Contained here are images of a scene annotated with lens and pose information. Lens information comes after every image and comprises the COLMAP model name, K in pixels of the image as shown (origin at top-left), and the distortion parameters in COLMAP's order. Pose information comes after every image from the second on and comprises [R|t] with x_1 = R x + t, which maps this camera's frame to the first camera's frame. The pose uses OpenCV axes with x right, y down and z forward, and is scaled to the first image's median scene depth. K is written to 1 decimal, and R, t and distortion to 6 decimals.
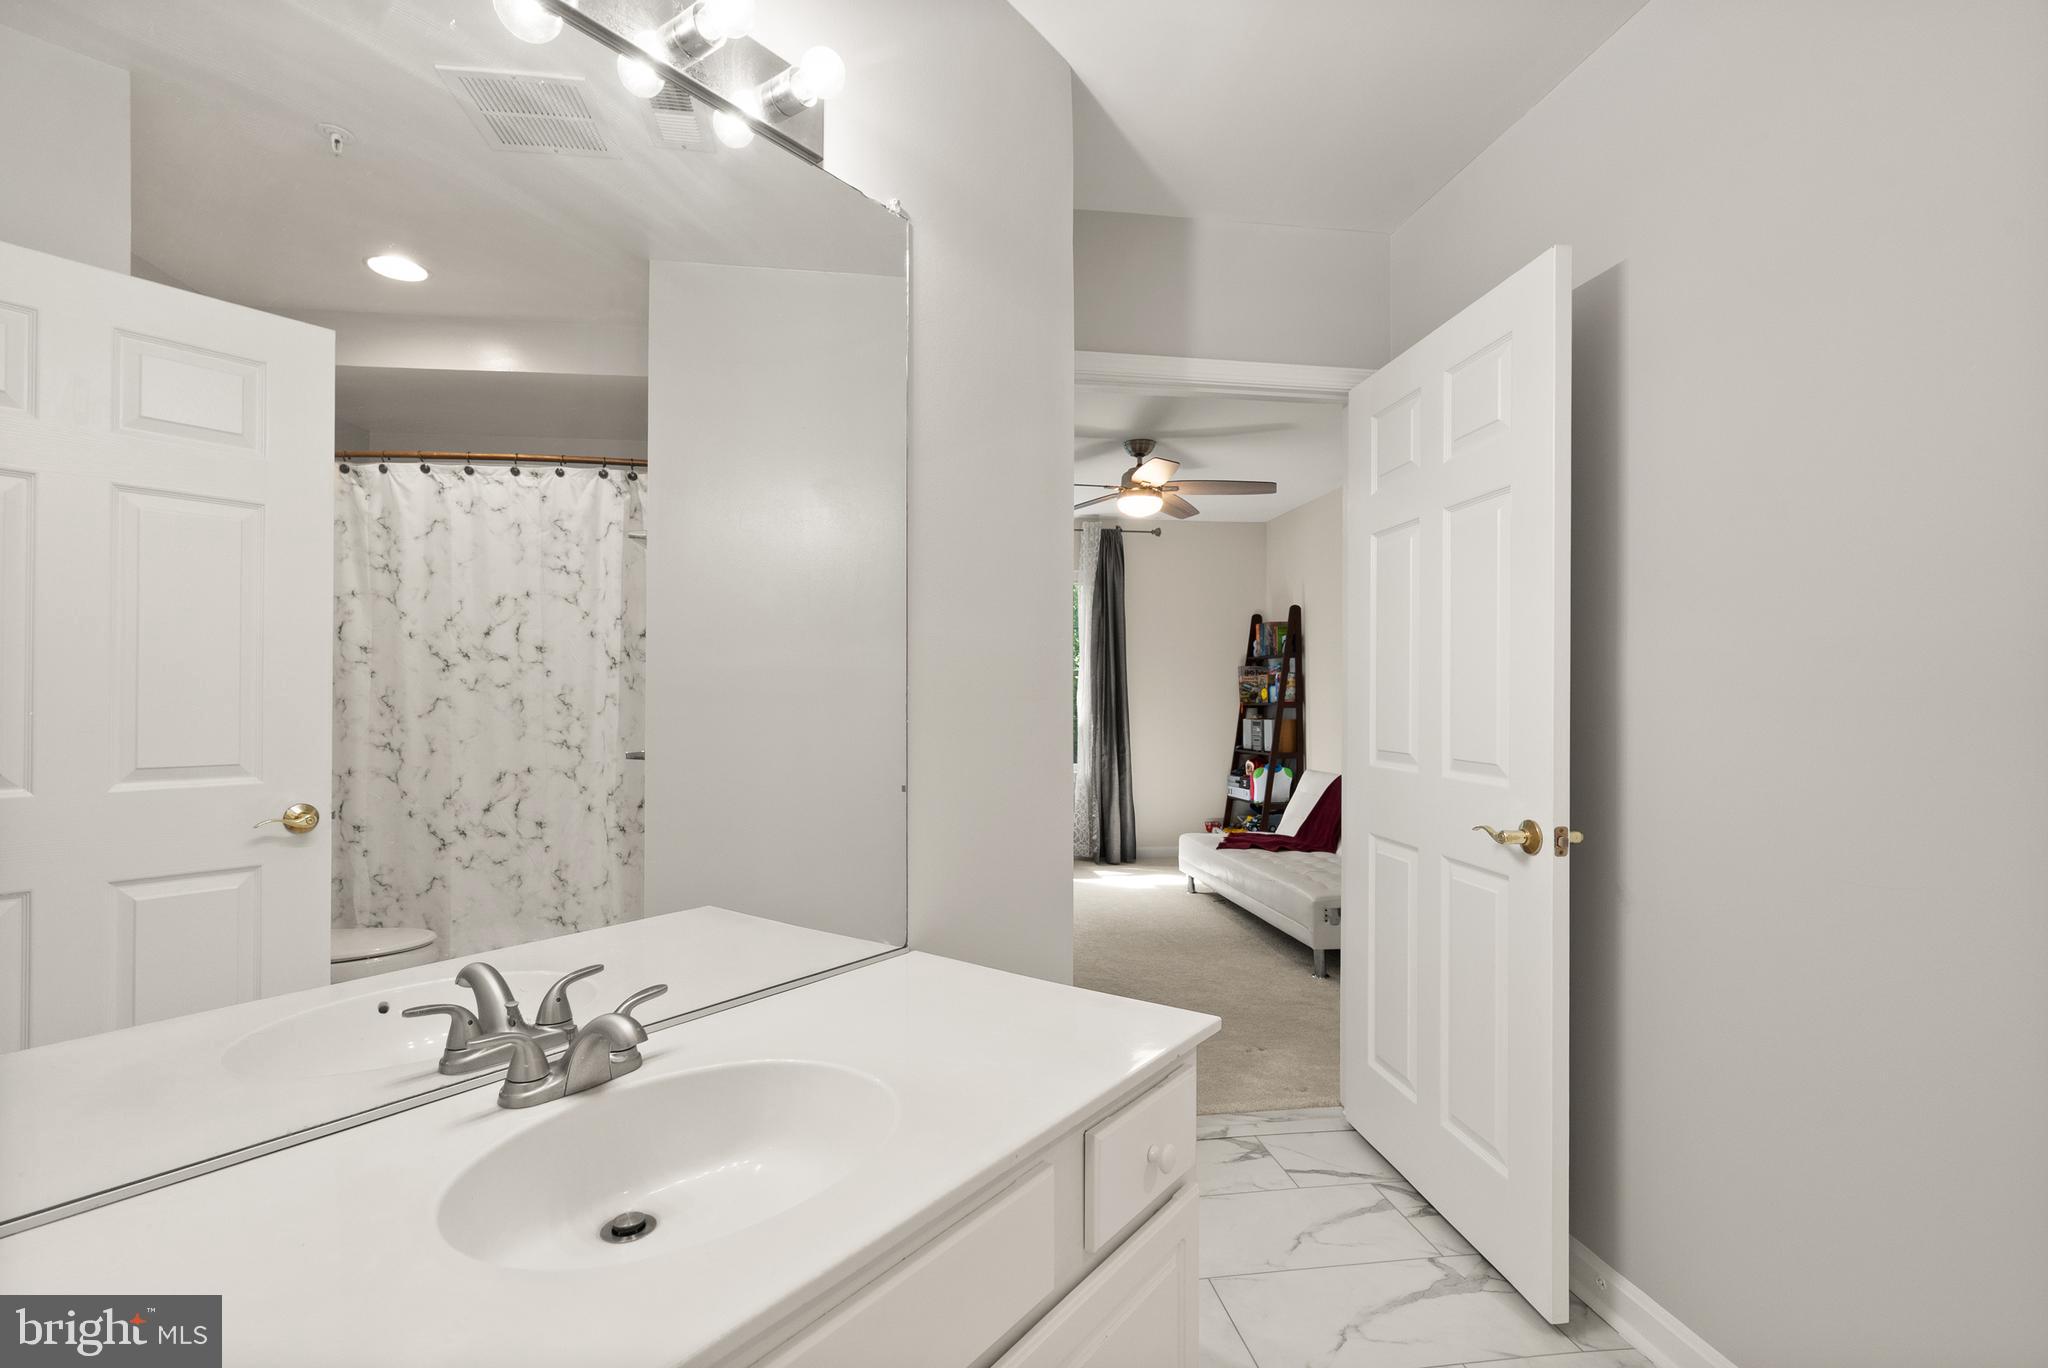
lens RADIAL K [[960.9, 0, 1034.8], [0, 960.9, 692.2], [0, 0, 1]] dist [0.000133, 0.000844]
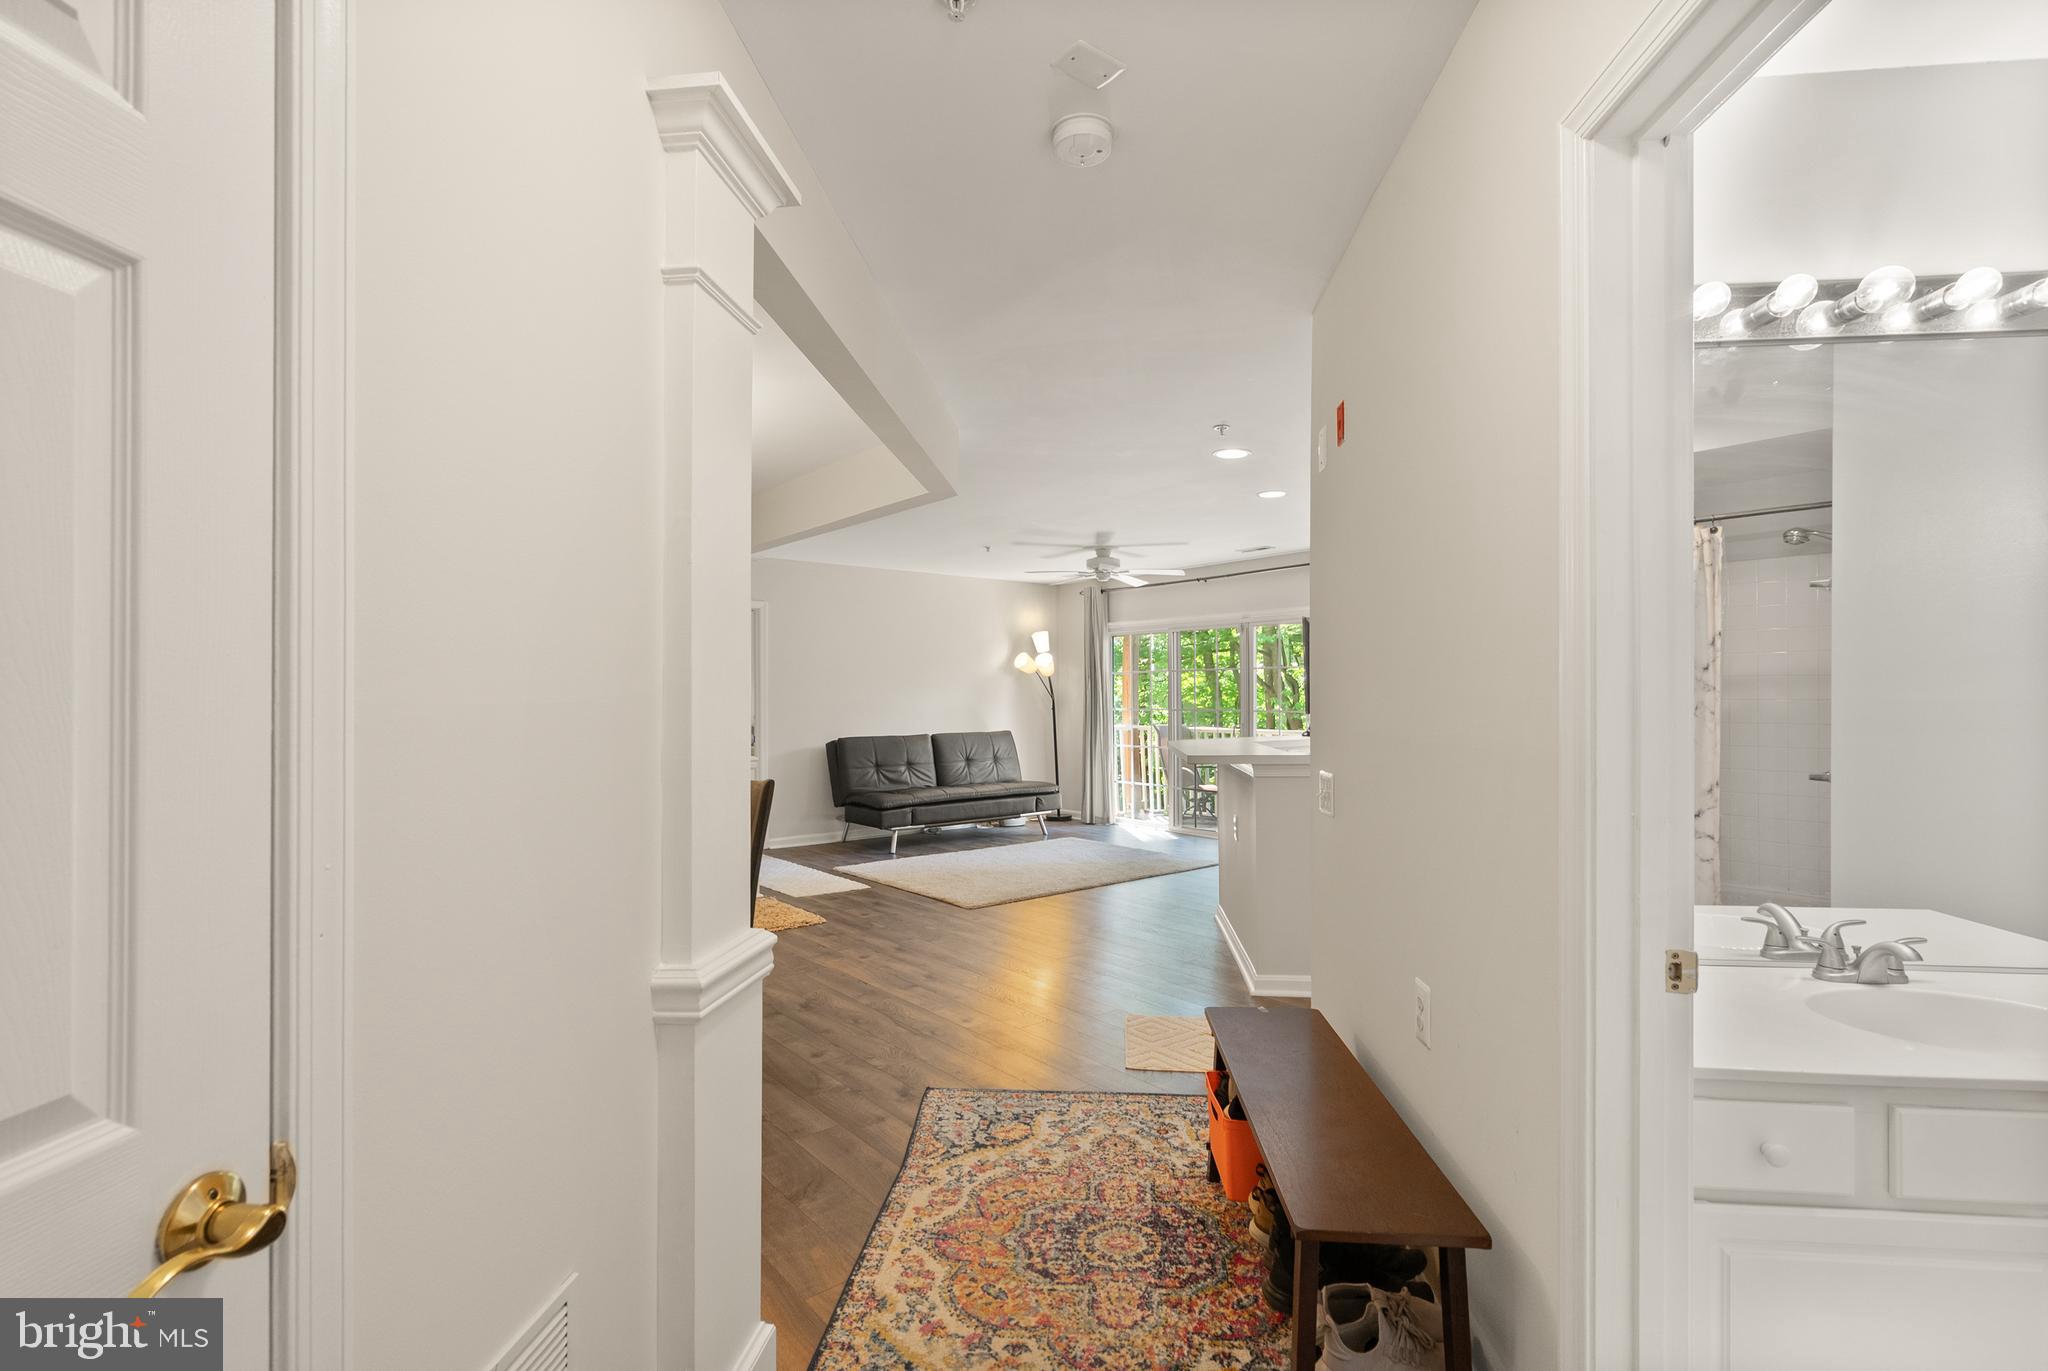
lens RADIAL K [[960.9, 0, 1014.9], [0, 960.9, 698.5], [0, 0, 1]] dist [0.000133, 0.000844]
pose [[0.511110, -0.007701, -0.859481, 0.126050], [0.007508, 0.999962, -0.004495, -0.050488], [0.859482, -0.004156, 0.511148, -0.678762]]
